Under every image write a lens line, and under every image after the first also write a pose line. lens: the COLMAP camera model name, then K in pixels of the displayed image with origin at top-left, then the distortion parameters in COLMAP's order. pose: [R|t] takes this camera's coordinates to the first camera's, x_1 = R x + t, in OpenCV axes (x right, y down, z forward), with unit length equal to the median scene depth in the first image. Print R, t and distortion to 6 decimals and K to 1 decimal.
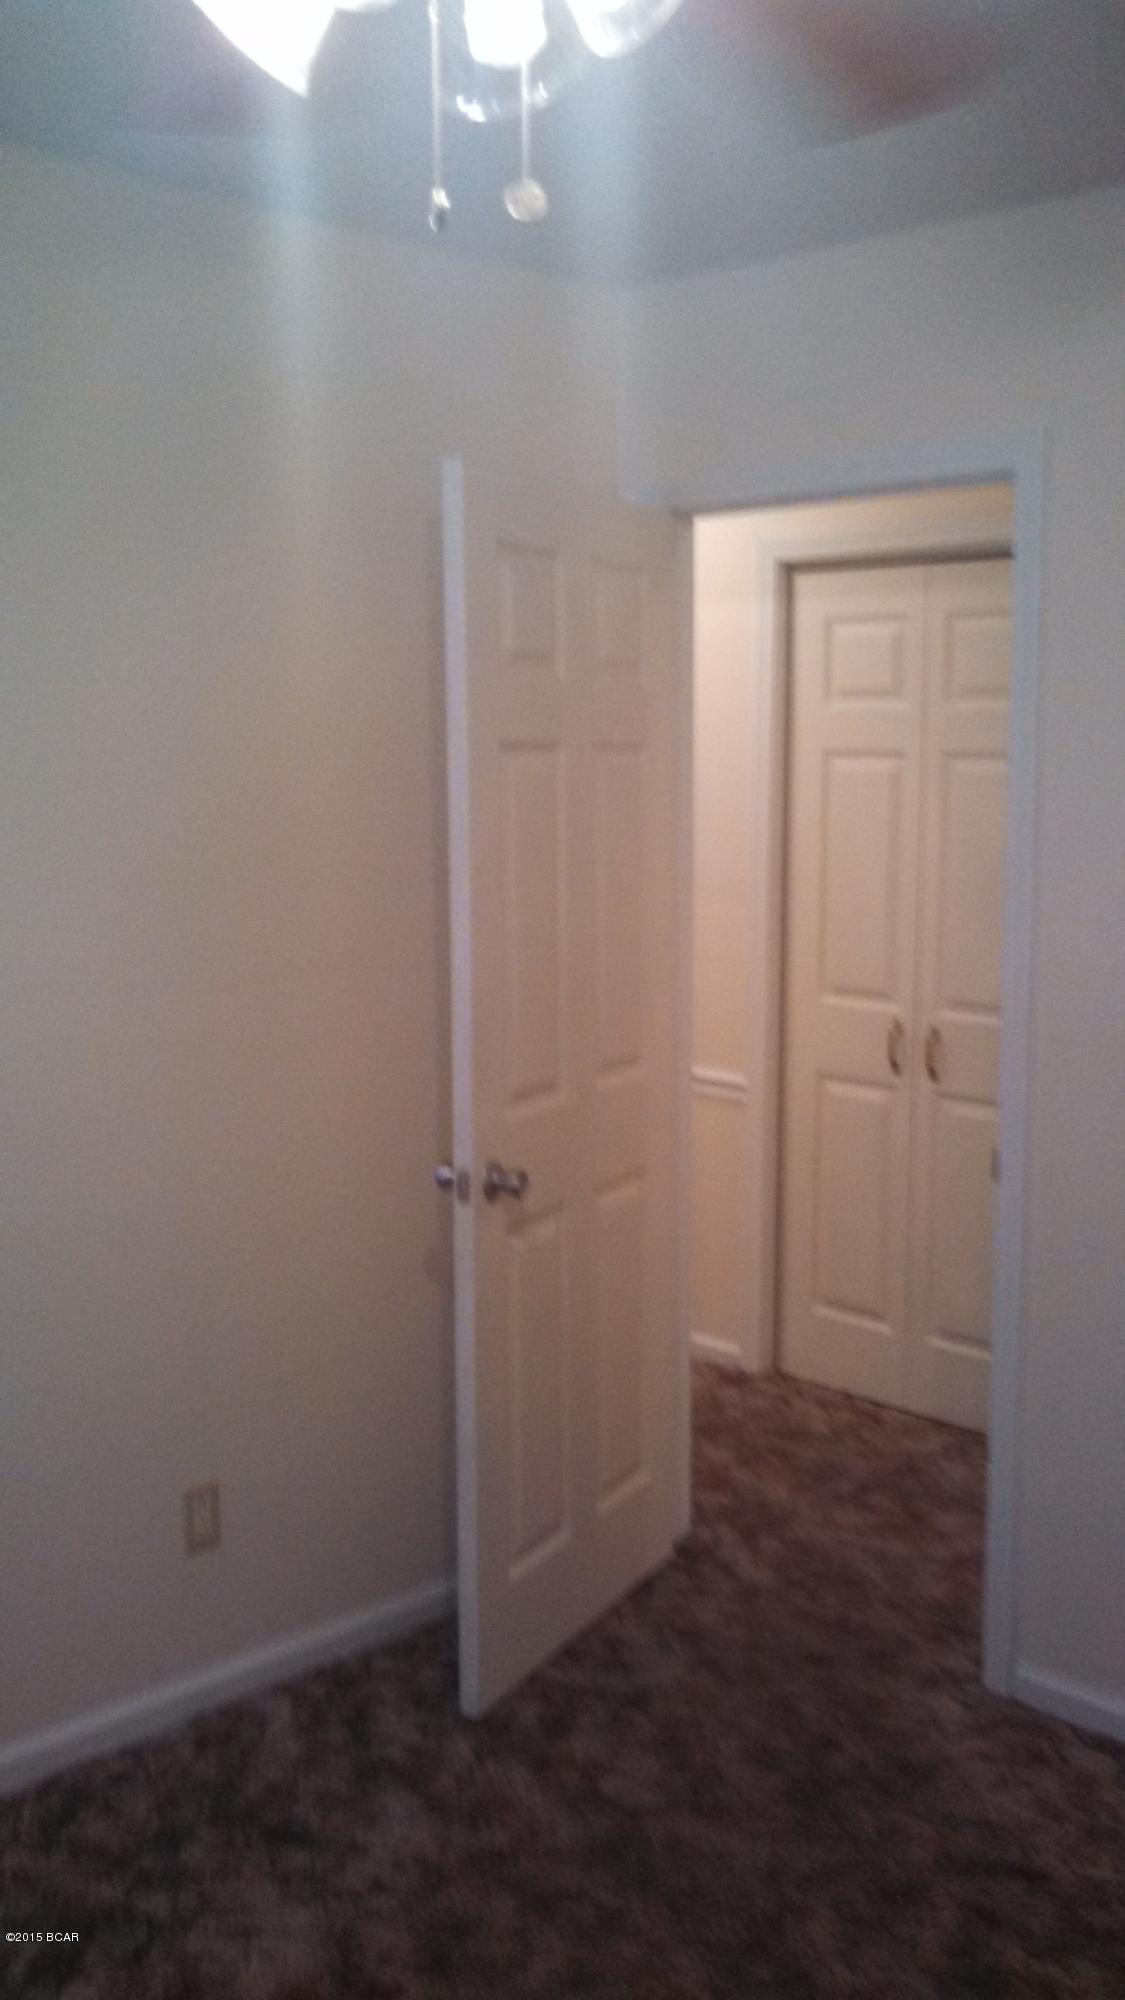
lens RADIAL K [[1987.2, 0, 562.5], [0, 1987.2, 1000.0], [0, 0, 1]] dist [-0.020677, -0.026869]
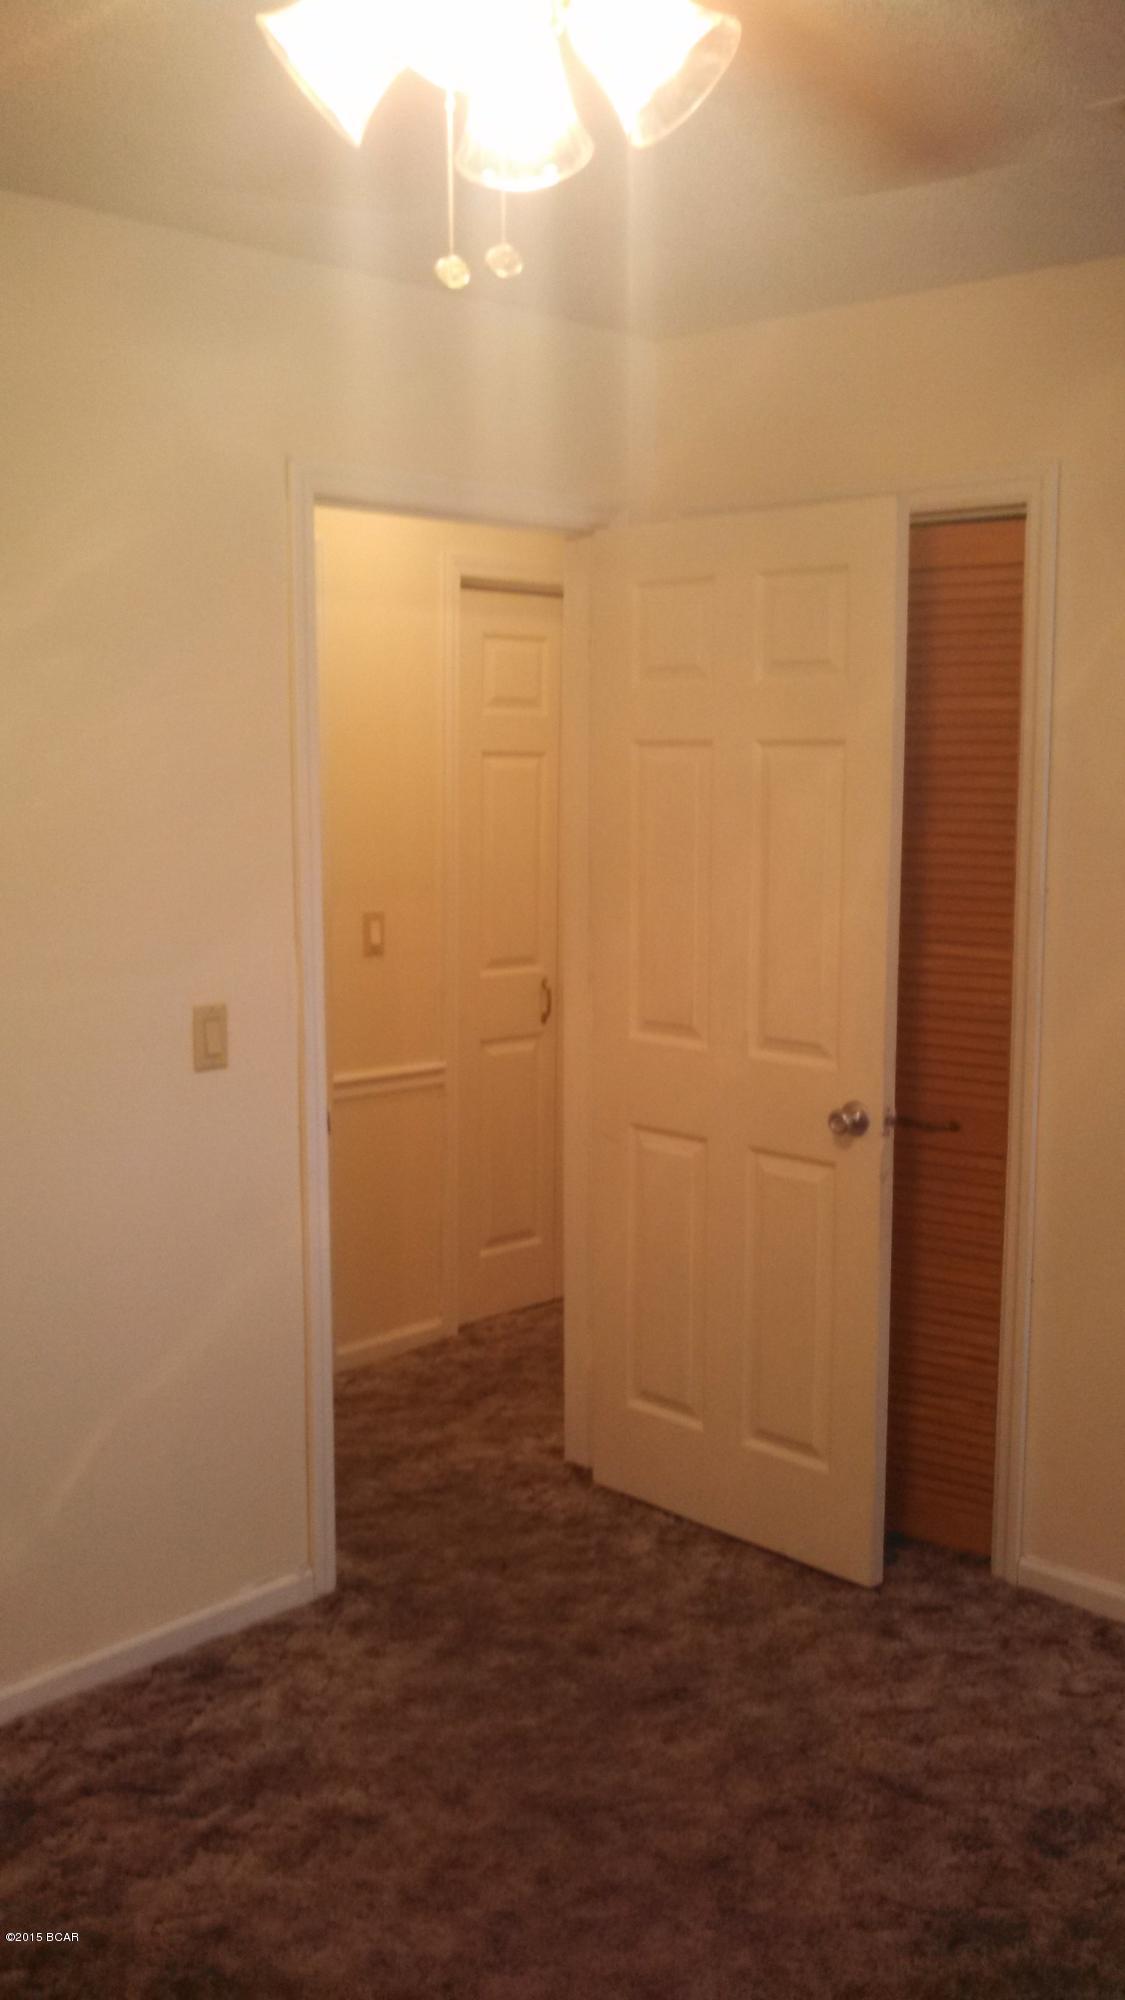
lens RADIAL K [[1987.2, 0, 562.5], [0, 1987.2, 1000.0], [0, 0, 1]] dist [-0.020677, -0.026869]
pose [[-0.003691, -0.126484, 0.991962, -1.153712], [0.134063, 0.982951, 0.125834, -0.142130], [-0.990966, 0.133450, 0.013329, 1.107487]]
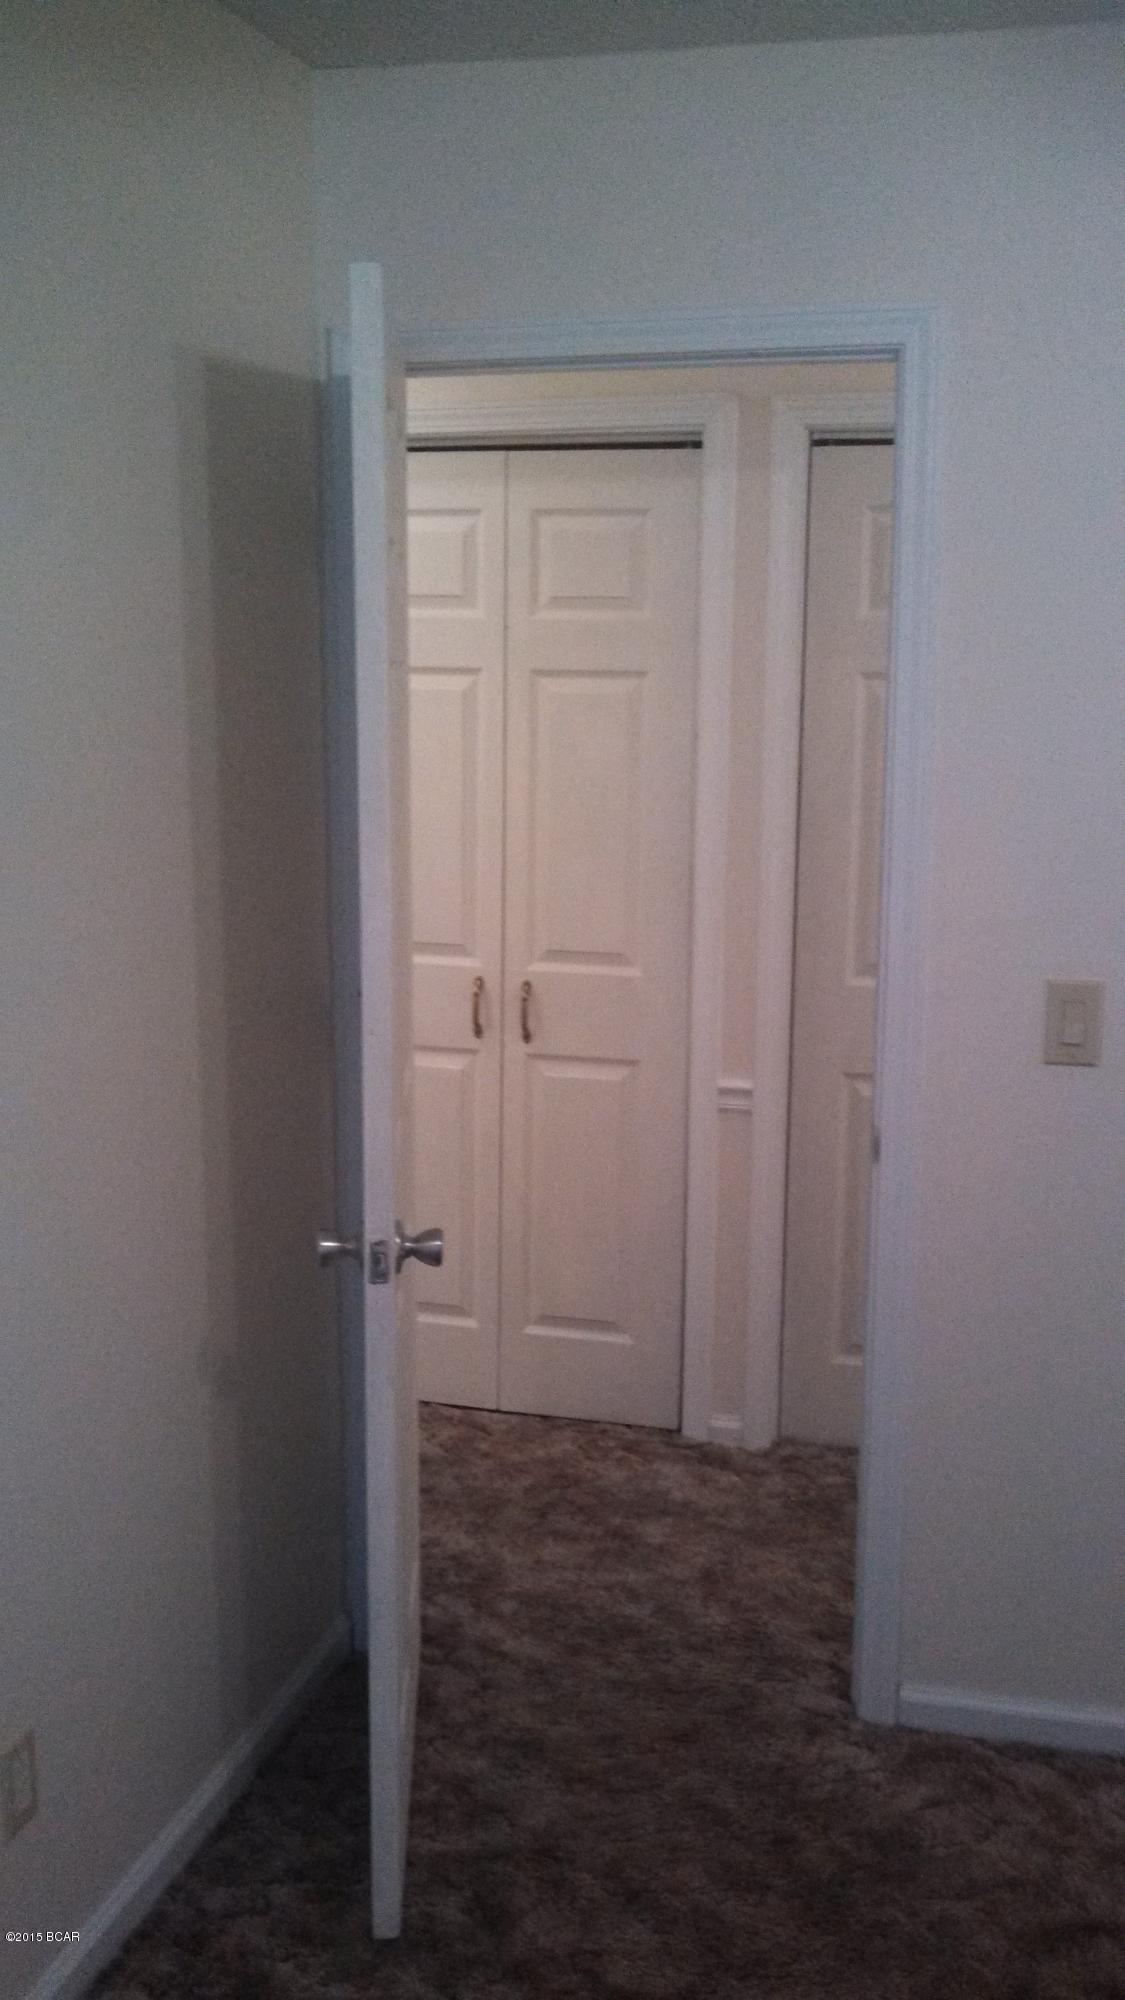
lens RADIAL K [[1987.2, 0, 562.5], [0, 1987.2, 1000.0], [0, 0, 1]] dist [-0.020677, -0.026869]
pose [[0.853080, -0.078462, 0.515847, -0.288627], [0.055022, 0.996644, 0.060601, -0.034603], [-0.518871, -0.023315, 0.854534, 0.261499]]
